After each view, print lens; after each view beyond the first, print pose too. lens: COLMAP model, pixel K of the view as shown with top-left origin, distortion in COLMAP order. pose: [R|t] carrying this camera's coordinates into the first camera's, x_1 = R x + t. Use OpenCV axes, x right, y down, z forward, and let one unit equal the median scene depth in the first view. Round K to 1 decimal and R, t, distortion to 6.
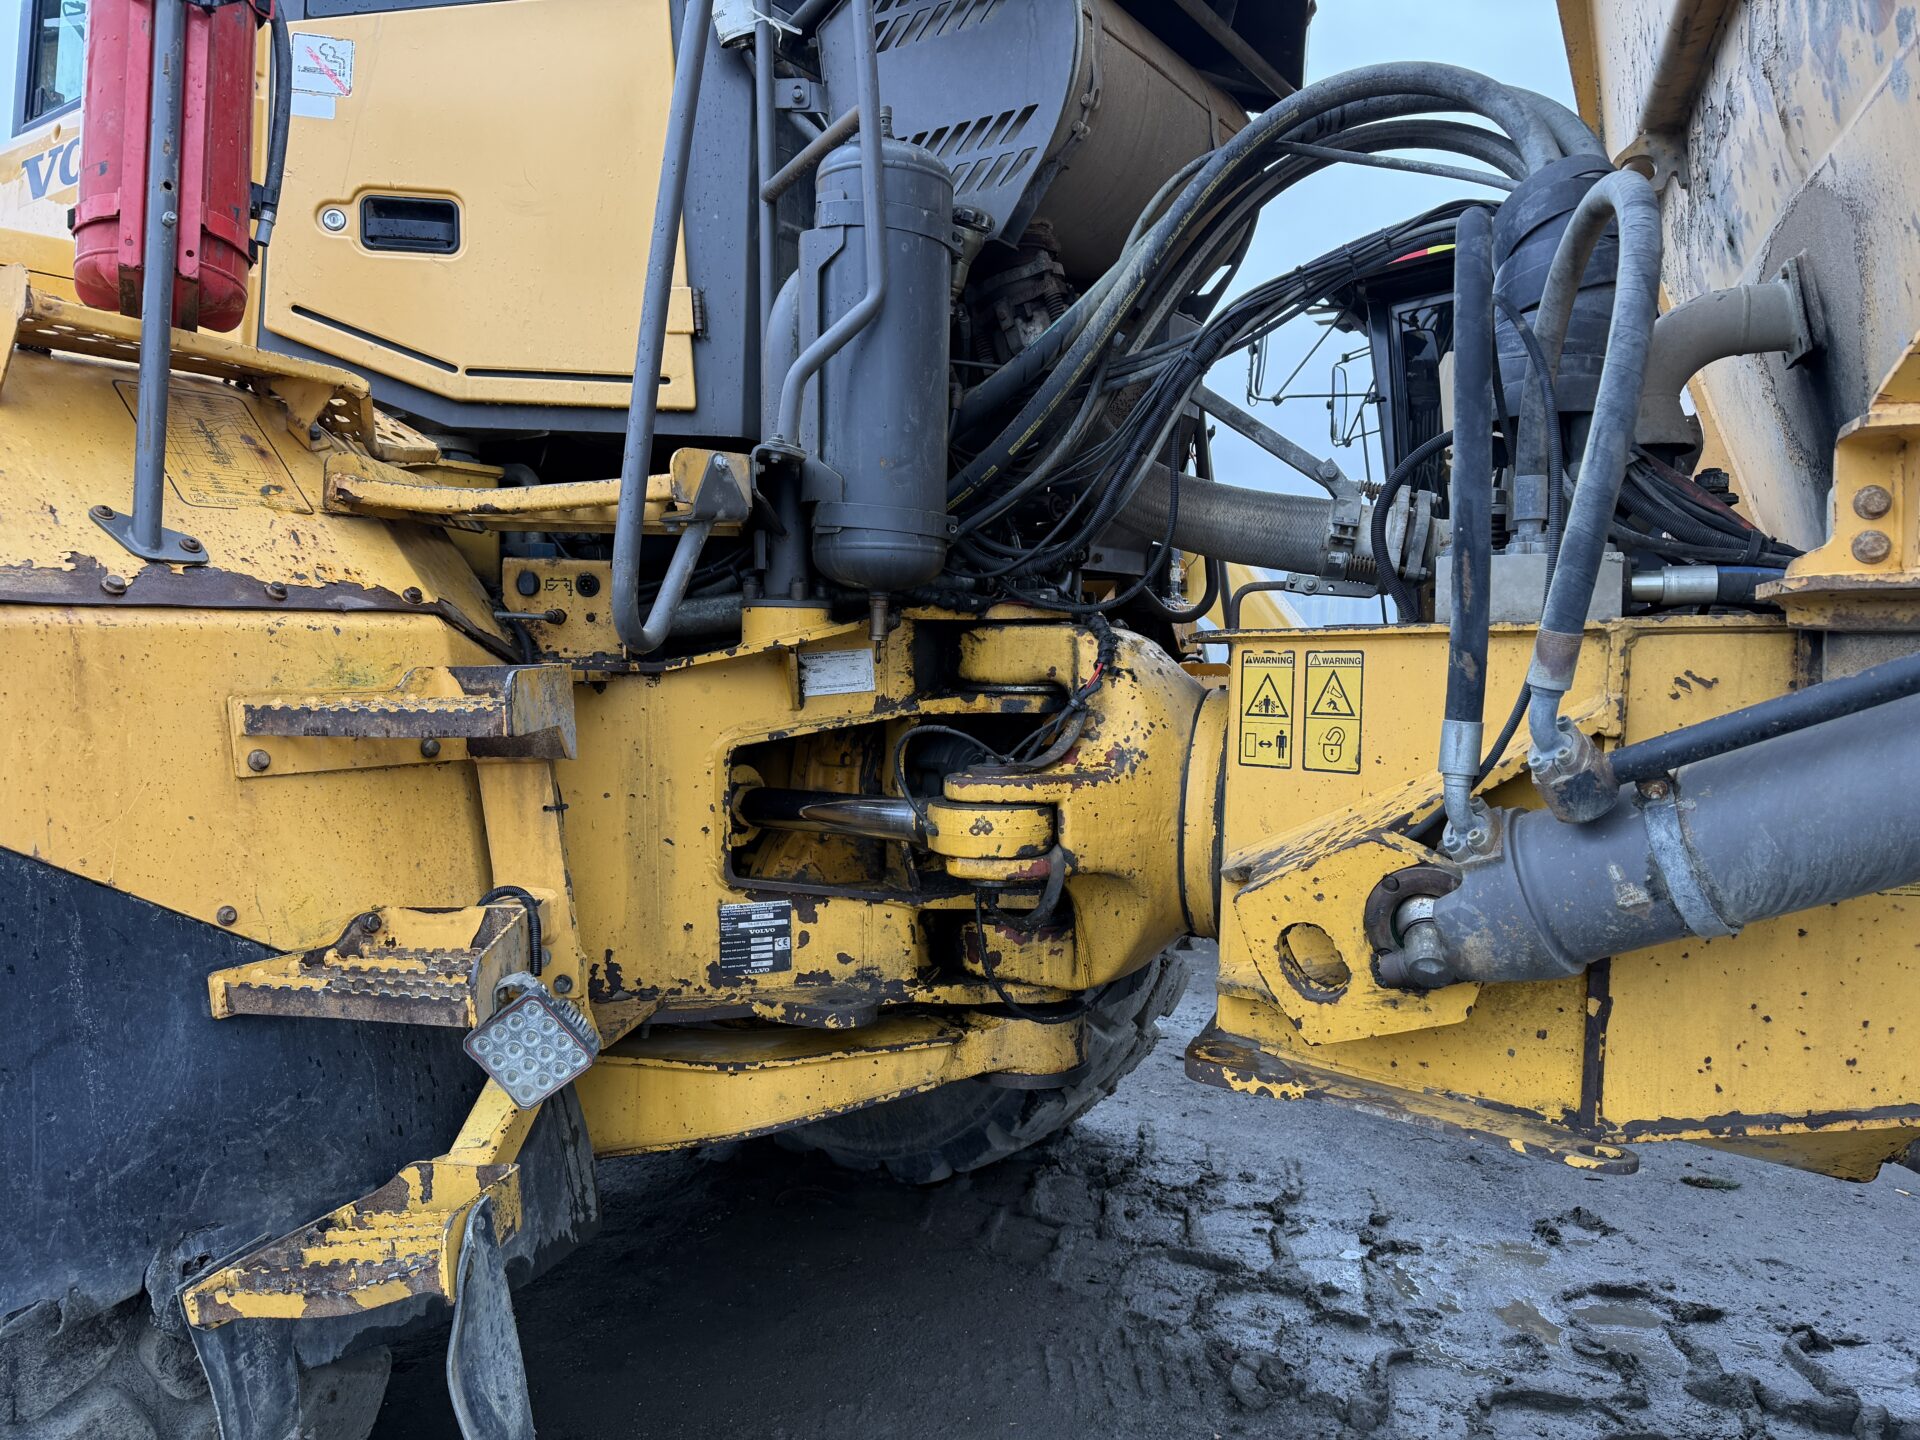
lens RADIAL K [[1338.1, 0, 968.8], [0, 1338.1, 725.3], [0, 0, 1]] dist [0.136558, -0.213620]
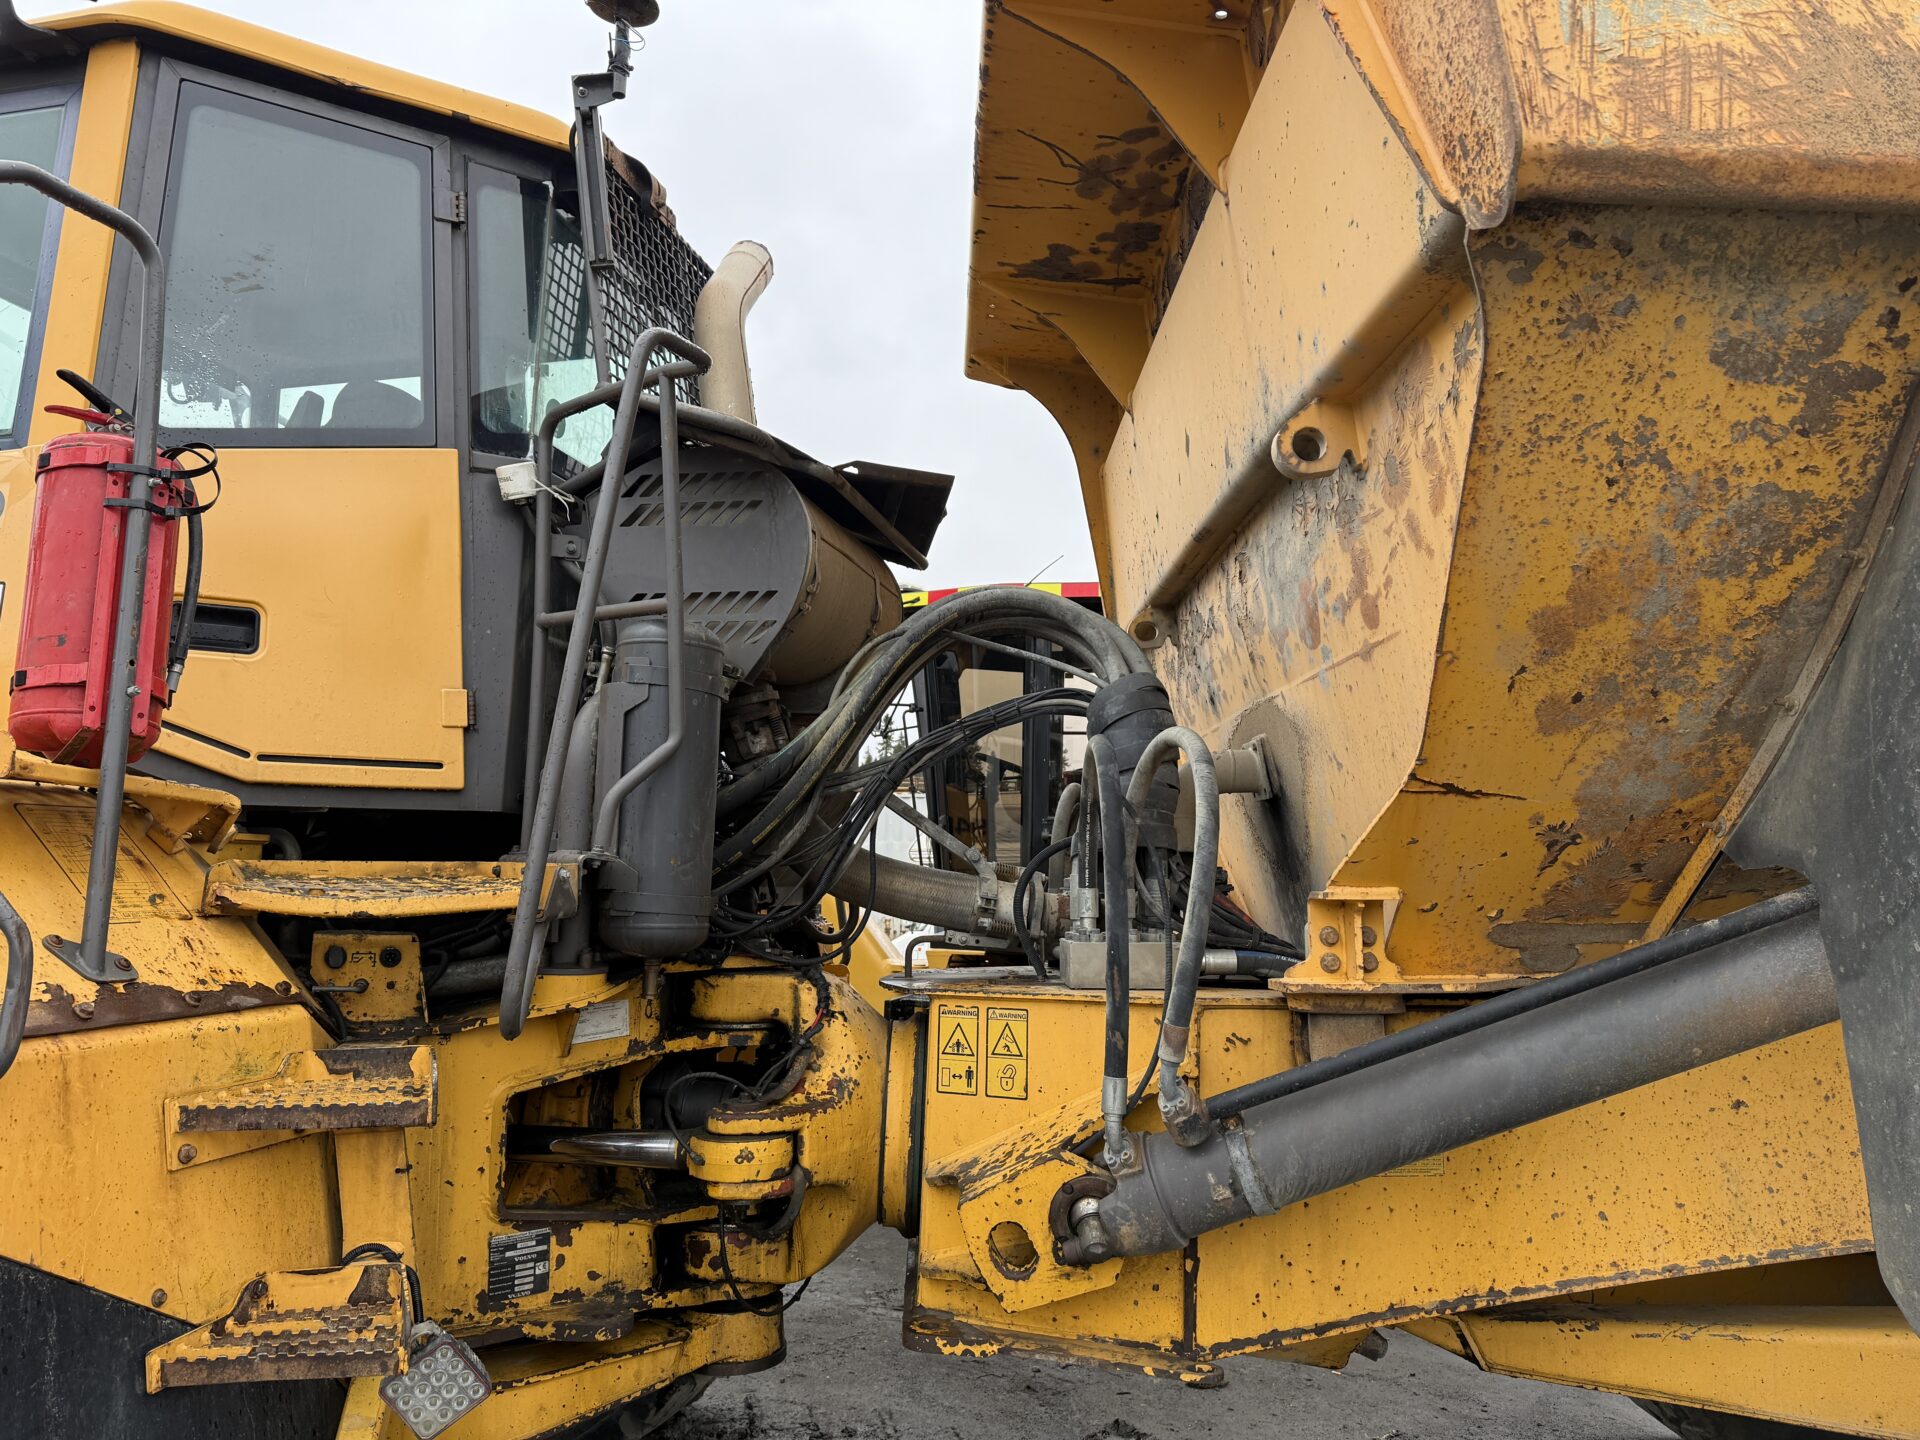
lens RADIAL K [[1354.6, 0, 970.5], [0, 1354.6, 720.1], [0, 0, 1]] dist [0.048398, -0.052270]
pose [[0.930028, 0.050279, 0.364034, -0.263580], [0.011843, 0.985981, -0.166436, -0.106044], [-0.367299, 0.159102, 0.916394, -0.292815]]
